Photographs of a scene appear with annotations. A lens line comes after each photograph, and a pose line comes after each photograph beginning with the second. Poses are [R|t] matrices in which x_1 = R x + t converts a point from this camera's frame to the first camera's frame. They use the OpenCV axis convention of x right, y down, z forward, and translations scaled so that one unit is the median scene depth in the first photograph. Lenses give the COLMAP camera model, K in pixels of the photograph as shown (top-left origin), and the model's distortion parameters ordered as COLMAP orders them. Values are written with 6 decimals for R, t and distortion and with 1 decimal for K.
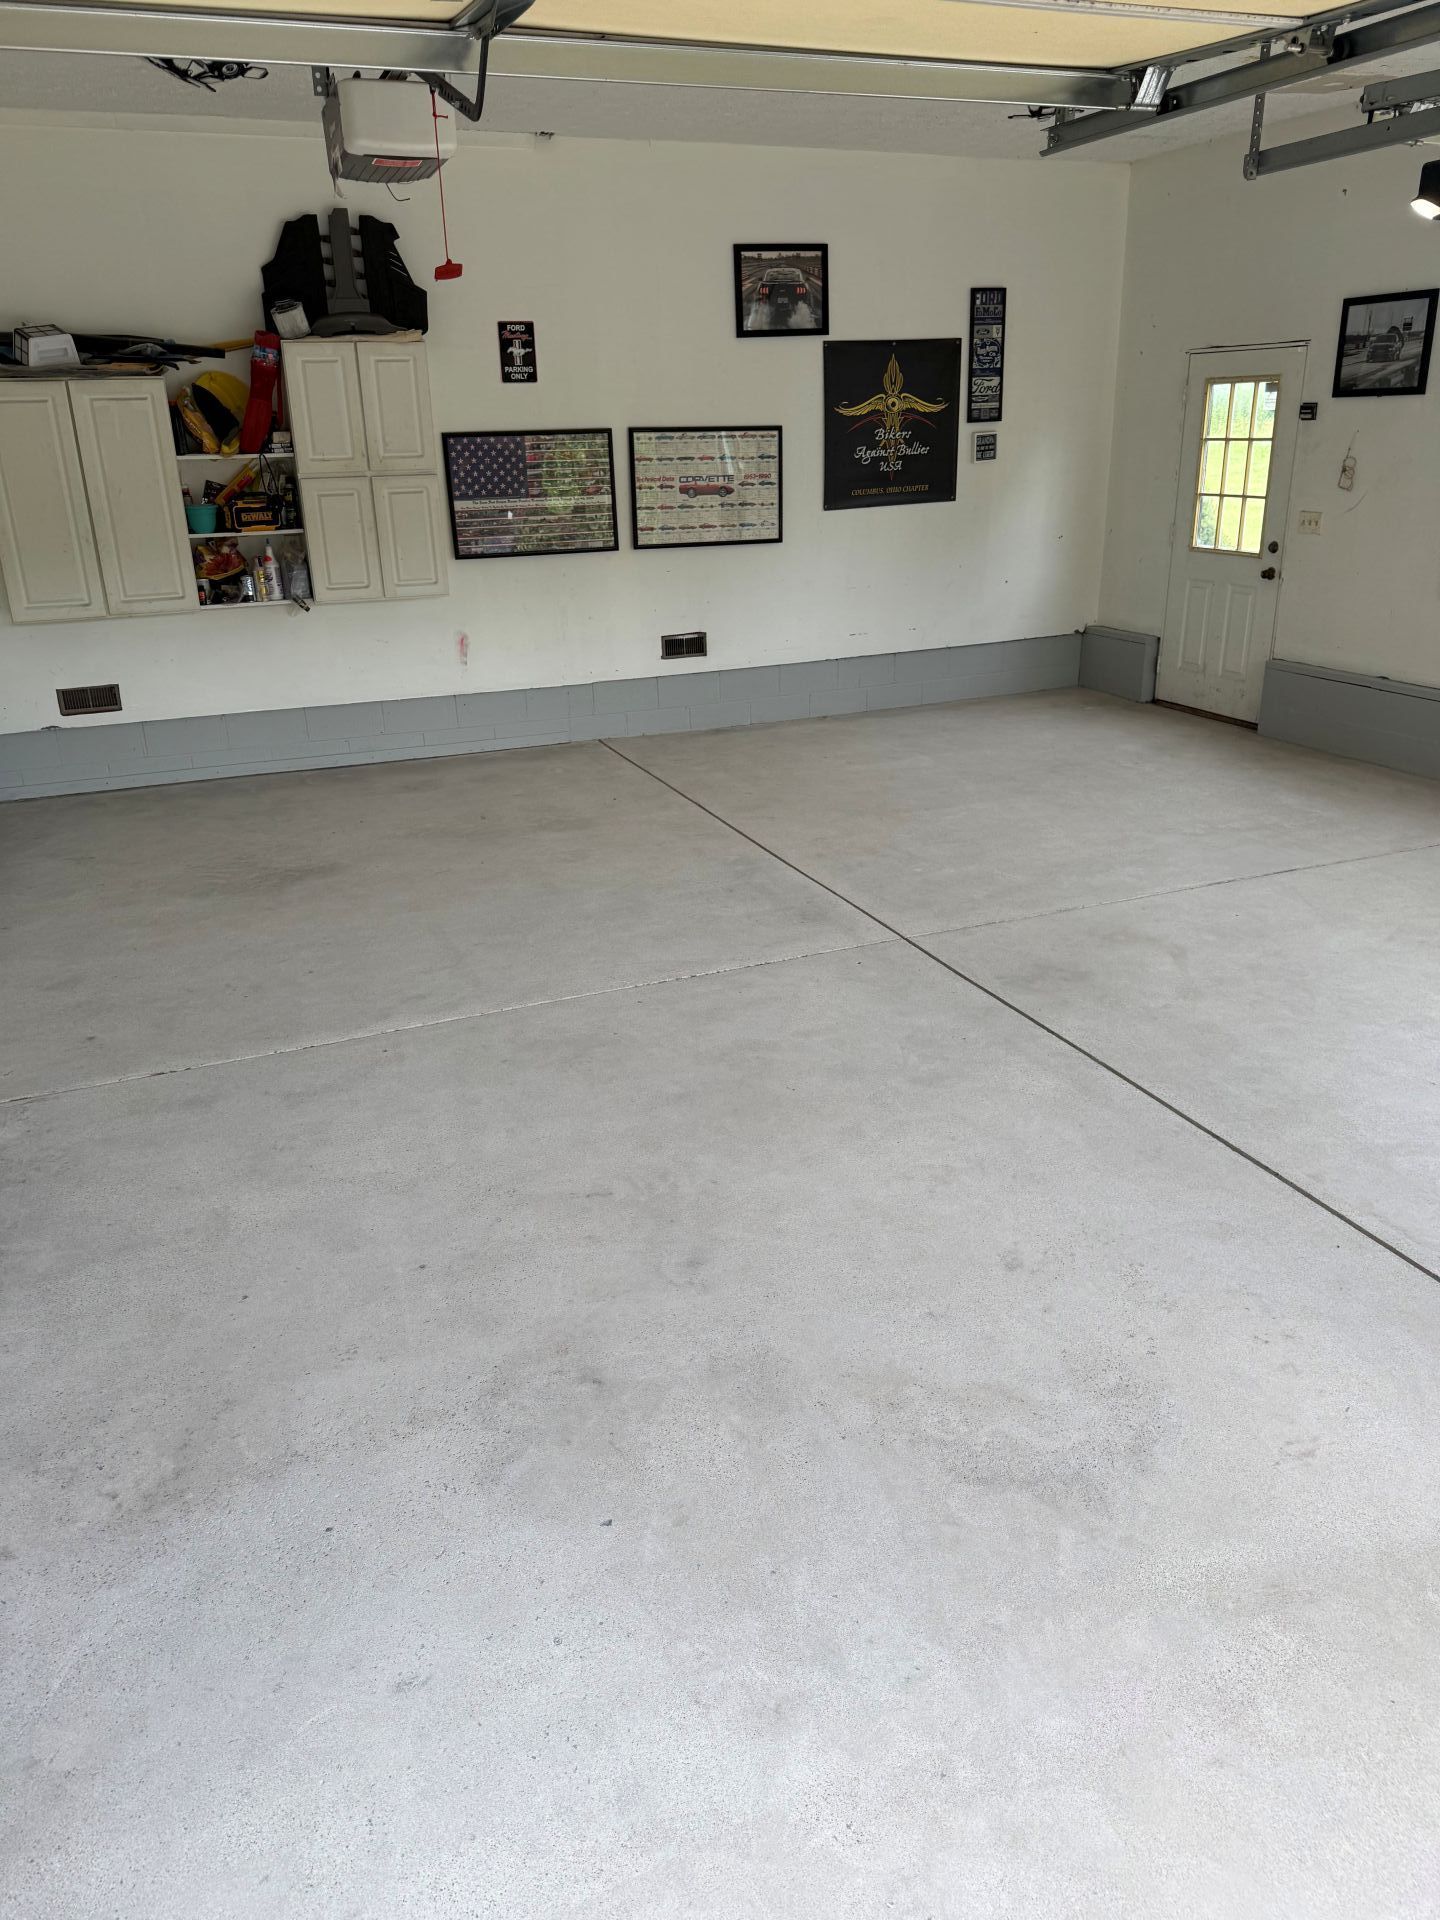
lens RADIAL K [[1362.5, 0, 720.0], [0, 1362.5, 960.0], [0, 0, 1]] dist [0.060809, -0.092207]
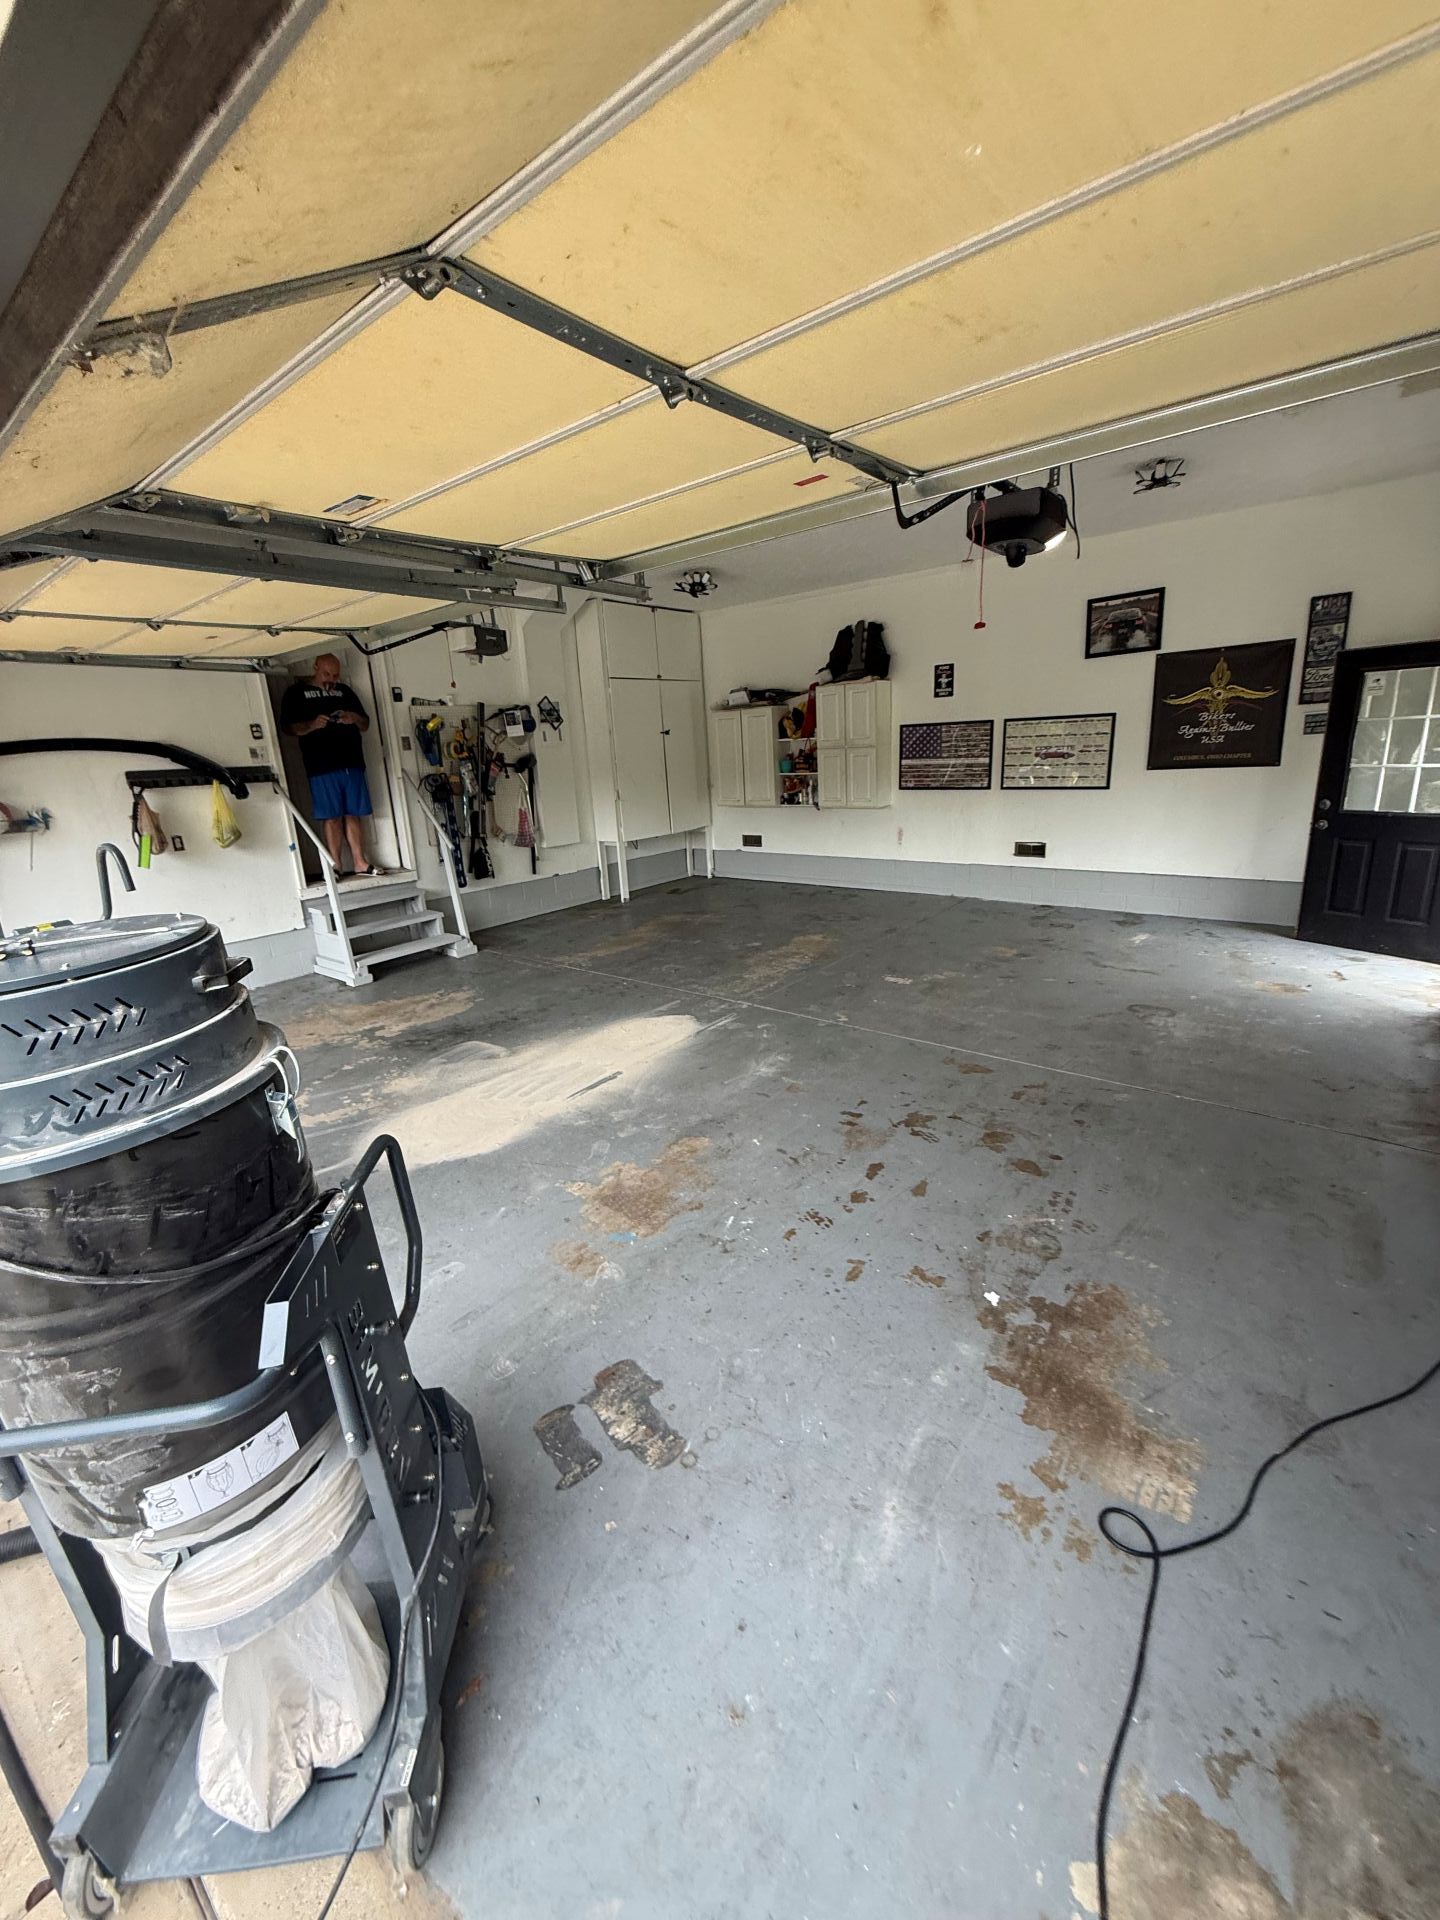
lens RADIAL K [[760.2, 0, 720.0], [0, 760.2, 960.0], [0, 0, 1]] dist [-0.001017, -0.000086]
pose [[0.480776, 0.239624, -0.843466, 0.611146], [-0.283223, 0.952811, 0.109251, -0.111389], [0.829843, 0.186363, 0.525956, 0.281650]]
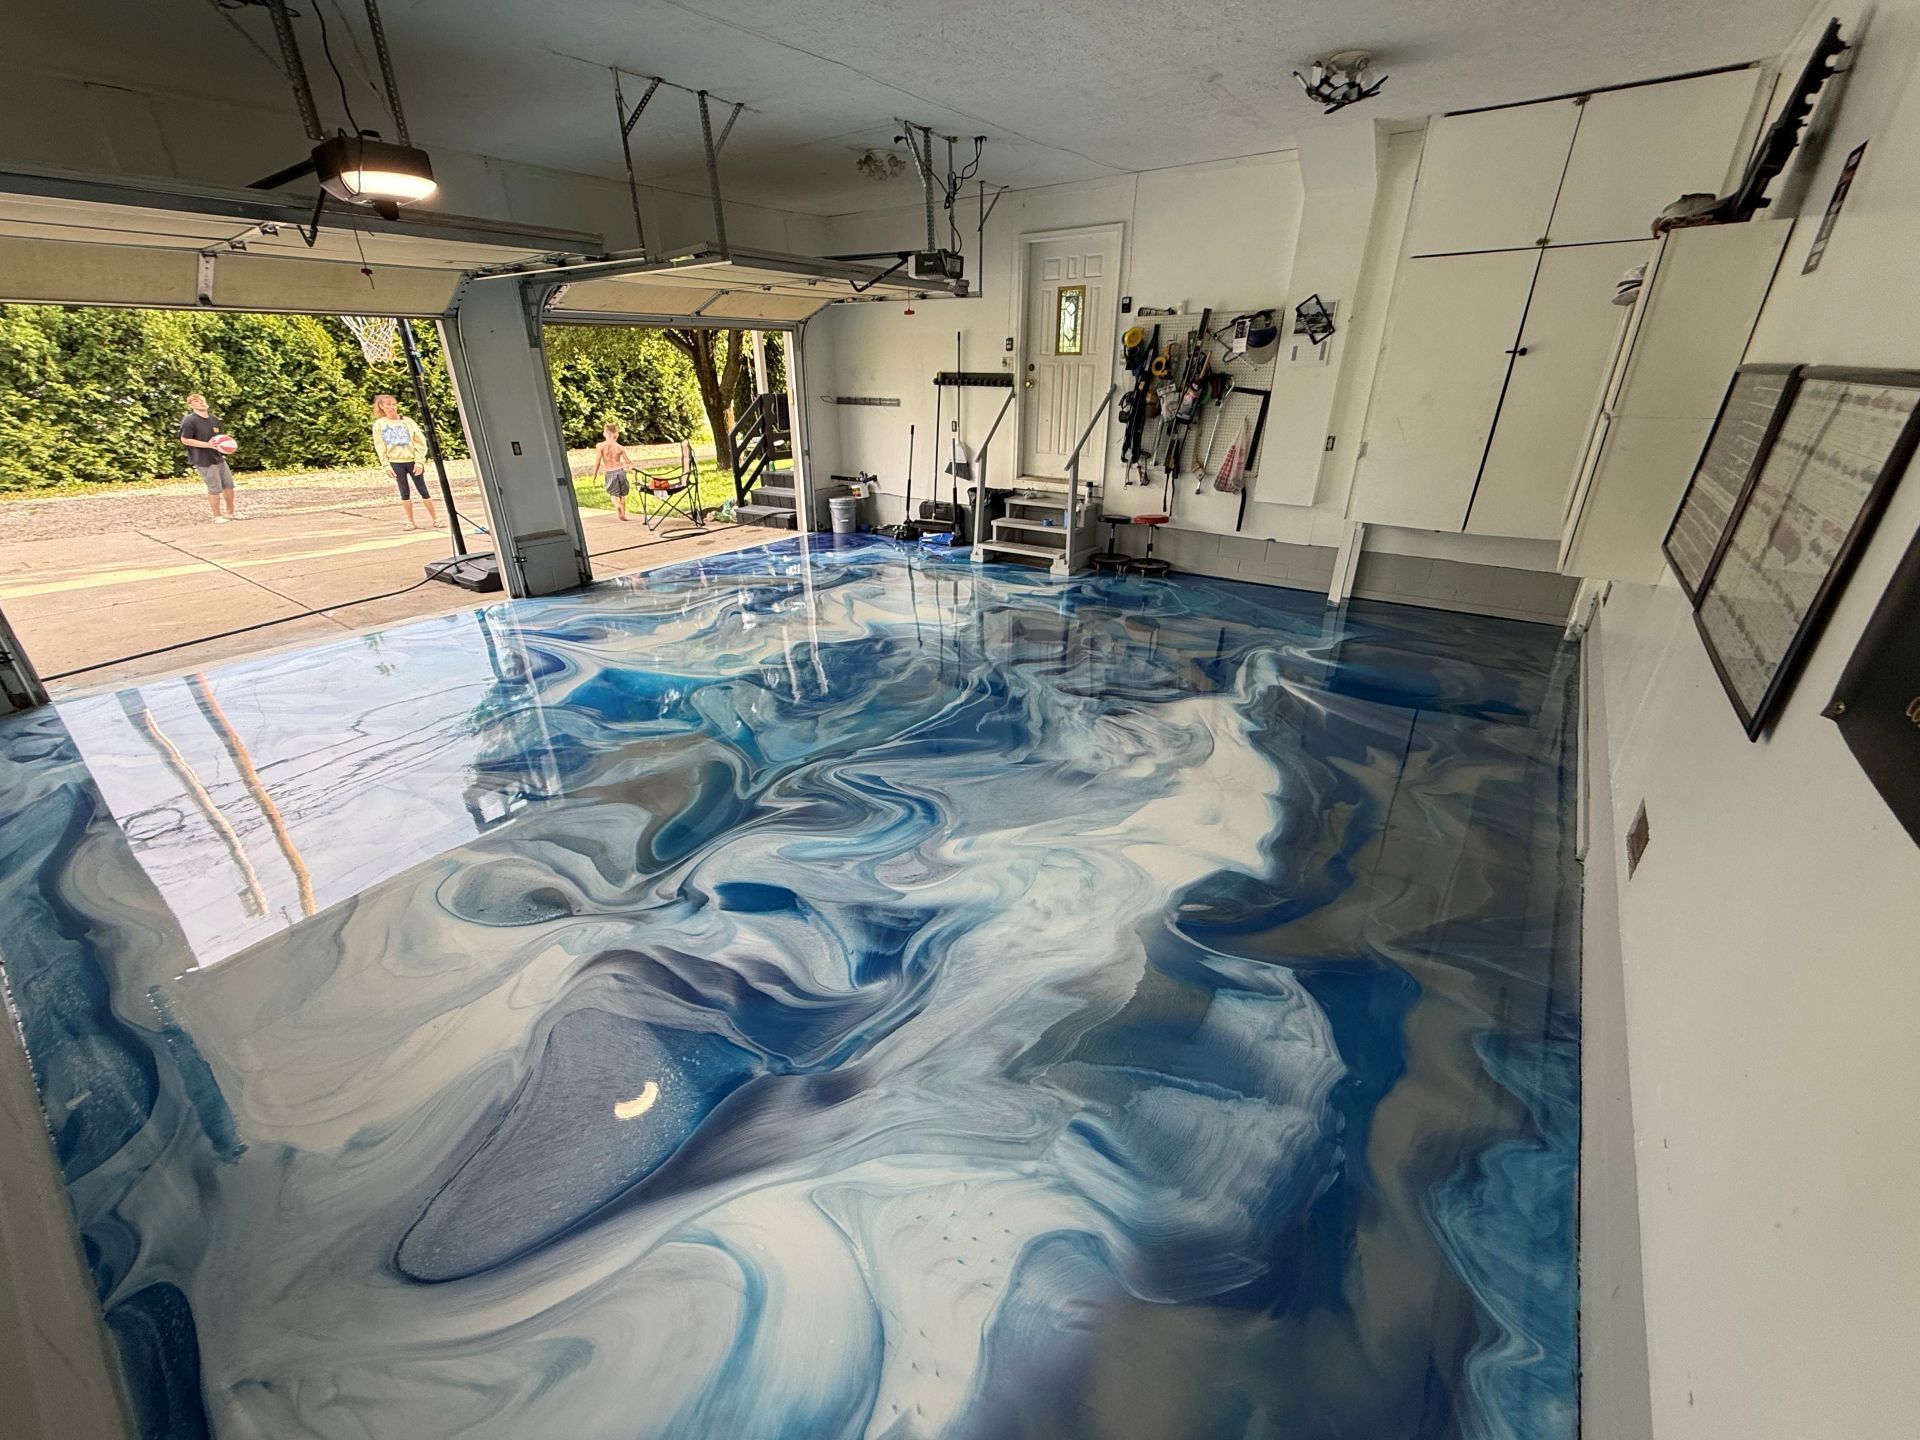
lens RADIAL K [[760.2, 0, 953.5], [0, 760.2, 722.6], [0, 0, 1]] dist [-0.001017, -0.000086]
pose [[-0.859613, 0.244045, -0.448896, 0.302988], [-0.161566, 0.703650, 0.691935, -0.427964], [0.484729, 0.667322, -0.565437, 1.072949]]
